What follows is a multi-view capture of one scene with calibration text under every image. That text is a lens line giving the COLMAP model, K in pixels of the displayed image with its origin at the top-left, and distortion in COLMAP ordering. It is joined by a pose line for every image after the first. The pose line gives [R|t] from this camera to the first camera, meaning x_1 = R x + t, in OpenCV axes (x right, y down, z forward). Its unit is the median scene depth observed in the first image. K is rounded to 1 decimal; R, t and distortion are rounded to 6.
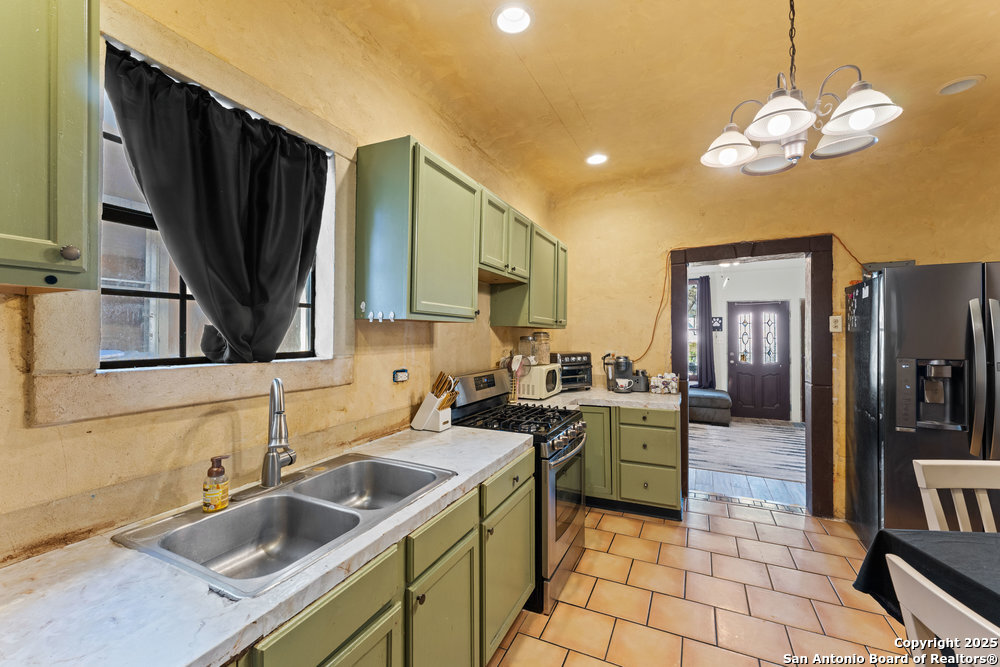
lens RADIAL K [[423.5, 0, 500.0], [0, 423.5, 333.5], [0, 0, 1]] dist [-0.002456, -0.000140]
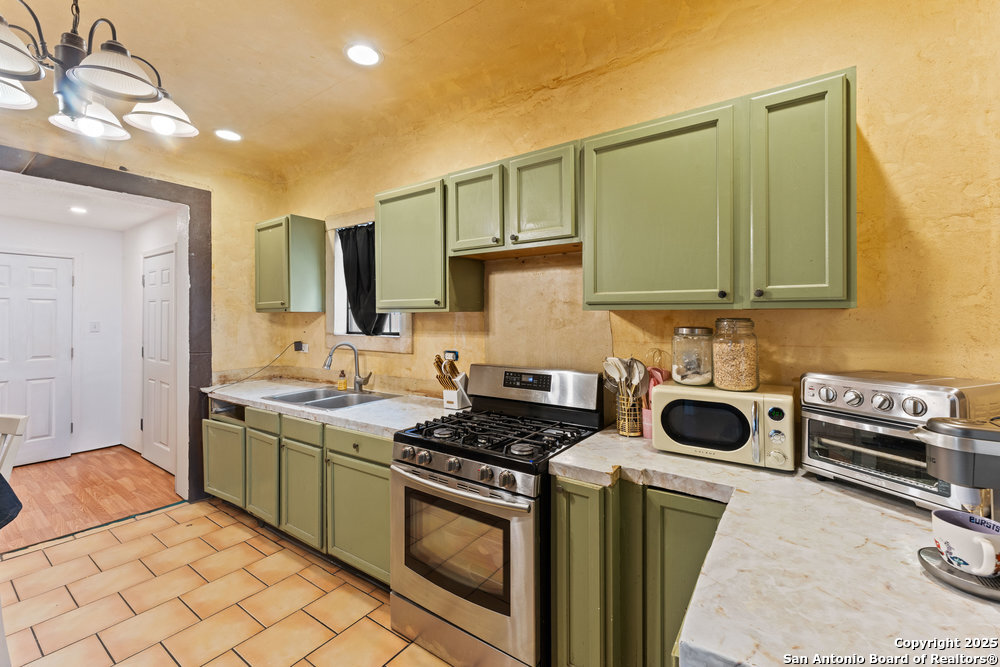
lens RADIAL K [[391.2, 0, 498.5], [0, 391.2, 322.6], [0, 0, 1]] dist [-0.000100, 0.000061]
pose [[-0.142777, -0.003168, -0.989750, 0.956426], [0.000708, 0.999994, -0.003303, 0.005908], [0.989755, -0.001172, -0.142774, 1.397466]]
